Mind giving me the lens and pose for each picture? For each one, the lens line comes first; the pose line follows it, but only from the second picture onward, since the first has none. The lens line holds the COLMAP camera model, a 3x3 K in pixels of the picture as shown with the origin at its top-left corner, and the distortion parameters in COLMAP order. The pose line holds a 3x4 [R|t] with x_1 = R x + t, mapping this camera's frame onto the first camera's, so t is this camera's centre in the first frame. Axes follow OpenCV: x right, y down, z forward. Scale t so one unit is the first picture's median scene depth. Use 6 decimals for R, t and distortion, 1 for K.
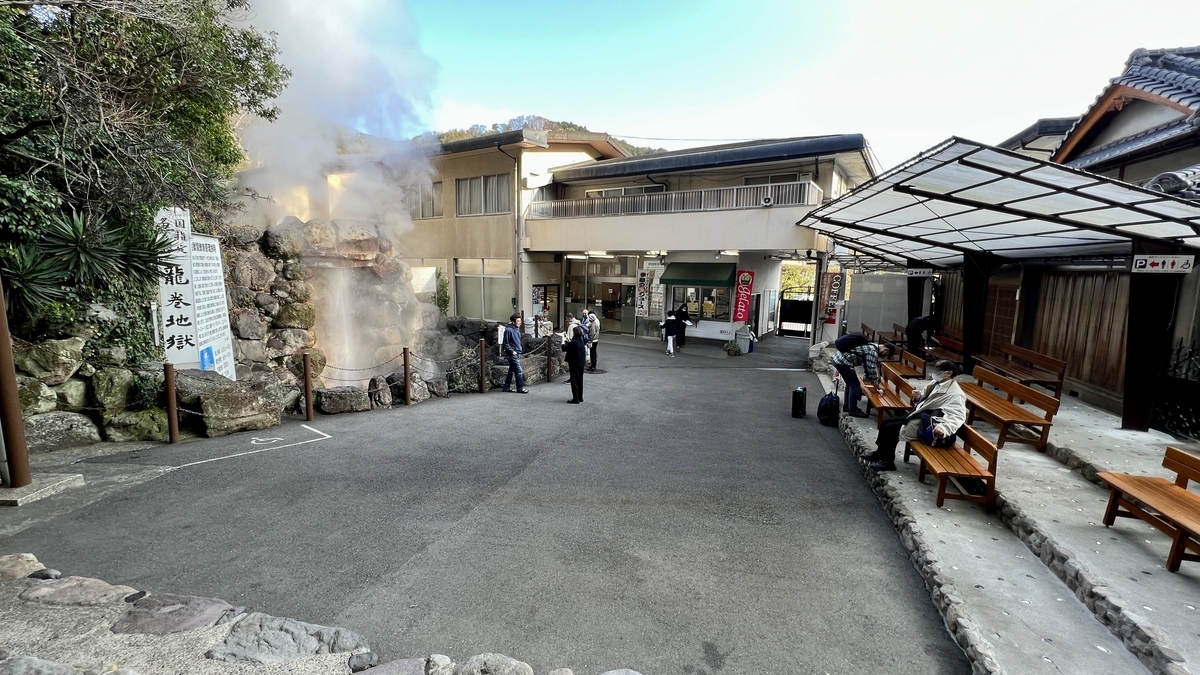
lens RADIAL K [[478.1, 0, 595.4], [0, 478.1, 335.1], [0, 0, 1]] dist [-0.001039, 0.000011]
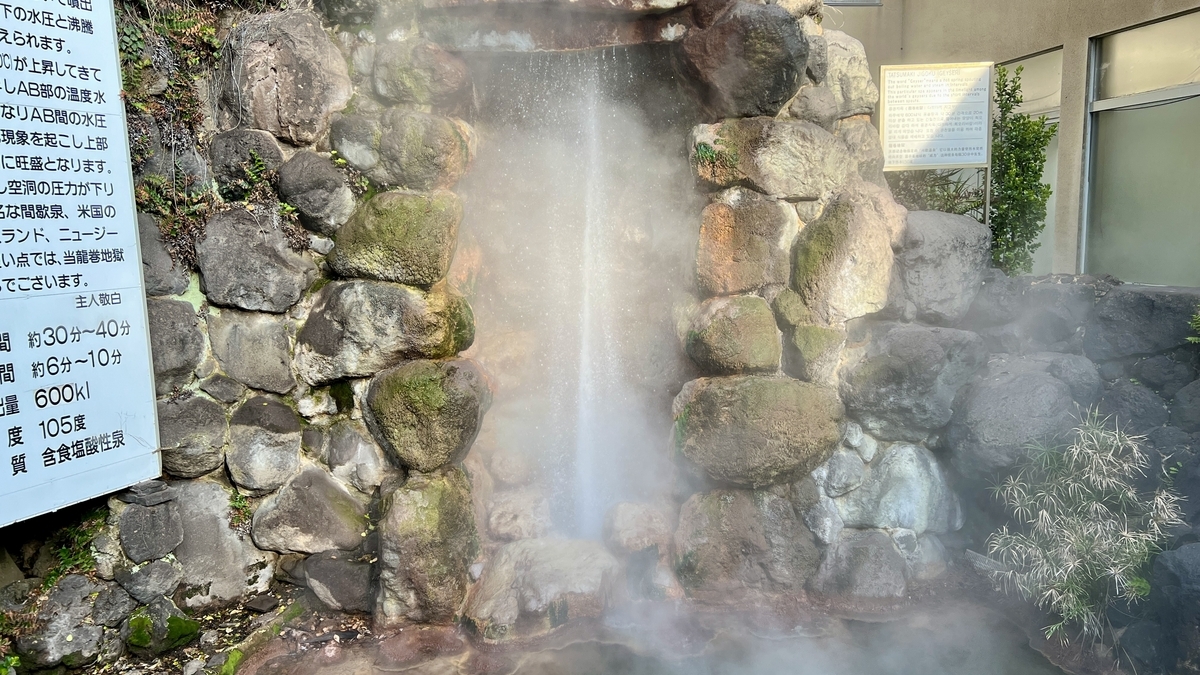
lens RADIAL K [[895.9, 0, 602.1], [0, 895.9, 333.3], [0, 0, 1]] dist [0.067774, -0.082897]
pose [[0.673454, 0.065558, -0.736316, -0.159699], [-0.072598, 0.997110, 0.022377, -0.004481], [0.735656, 0.038385, 0.676267, 0.714204]]
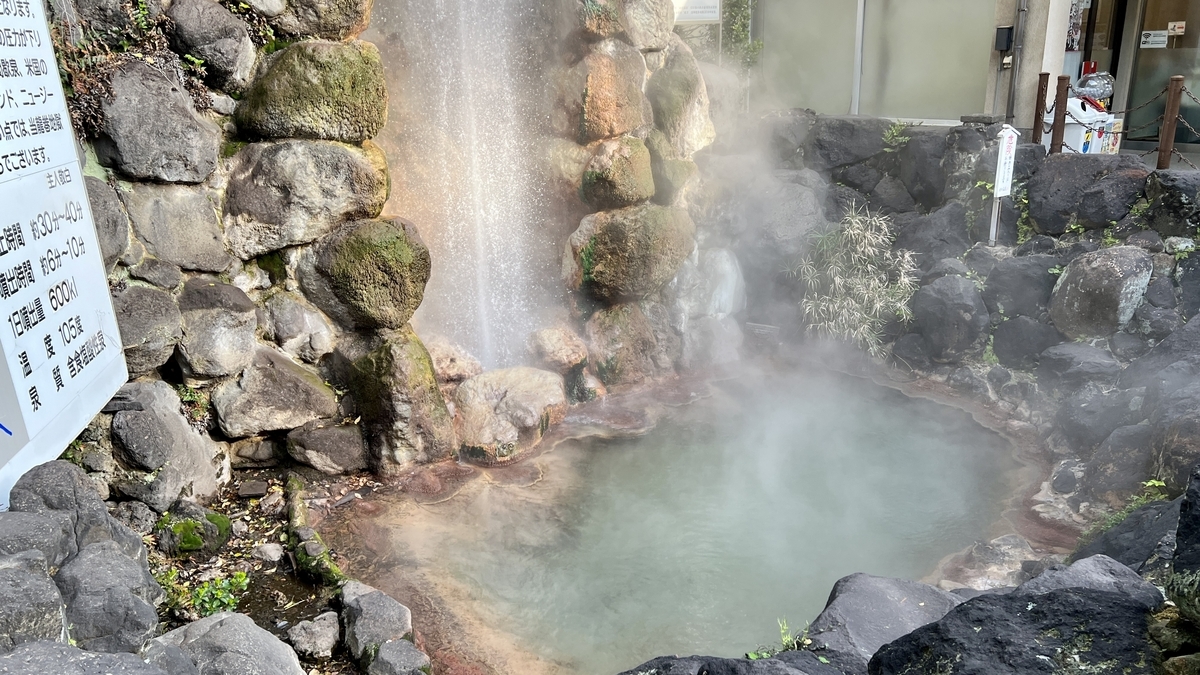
lens RADIAL K [[894.4, 0, 602.6], [0, 894.4, 345.7], [0, 0, 1]] dist [0.064037, -0.065635]
pose [[0.972217, 0.030913, -0.232031, -0.346274], [0.010329, 0.984611, 0.174457, 0.011598], [0.233853, -0.172006, 0.956936, 0.525587]]
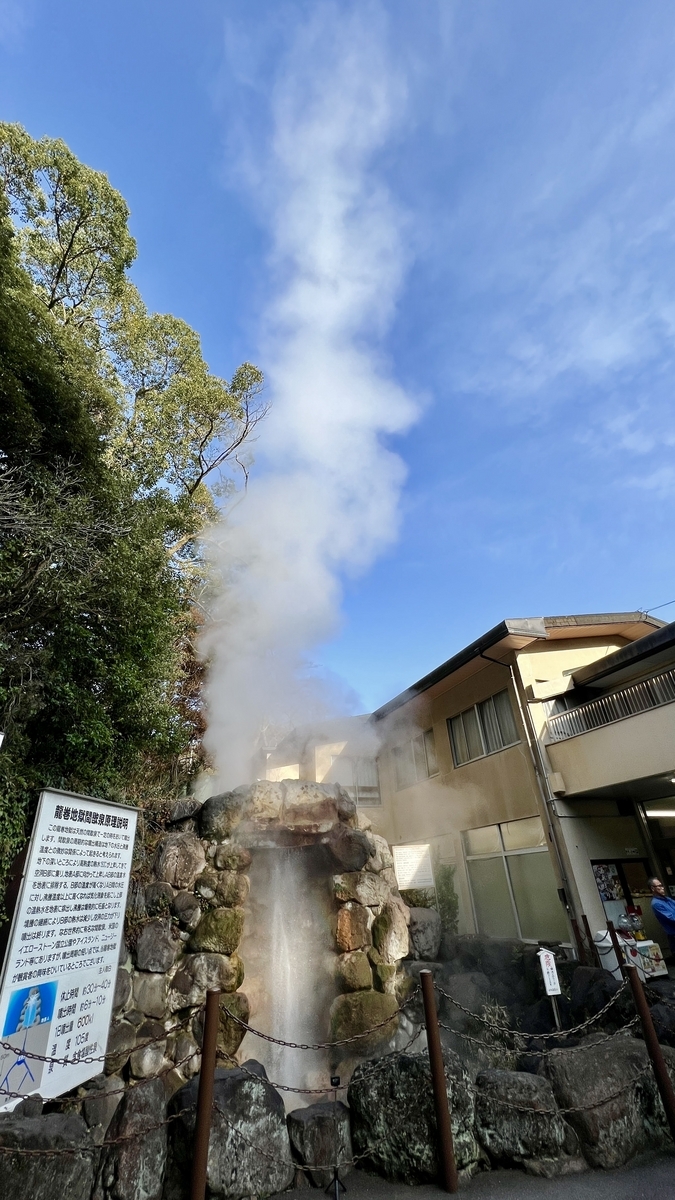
lens RADIAL K [[478.1, 0, 340.1], [0, 478.1, 597.6], [0, 0, 1]] dist [-0.001039, 0.000011]
pose [[0.820806, -0.344967, -0.455275, -0.013450], [-0.016731, 0.782180, -0.622828, 0.009967], [0.570962, 0.518838, 0.636246, 0.407596]]
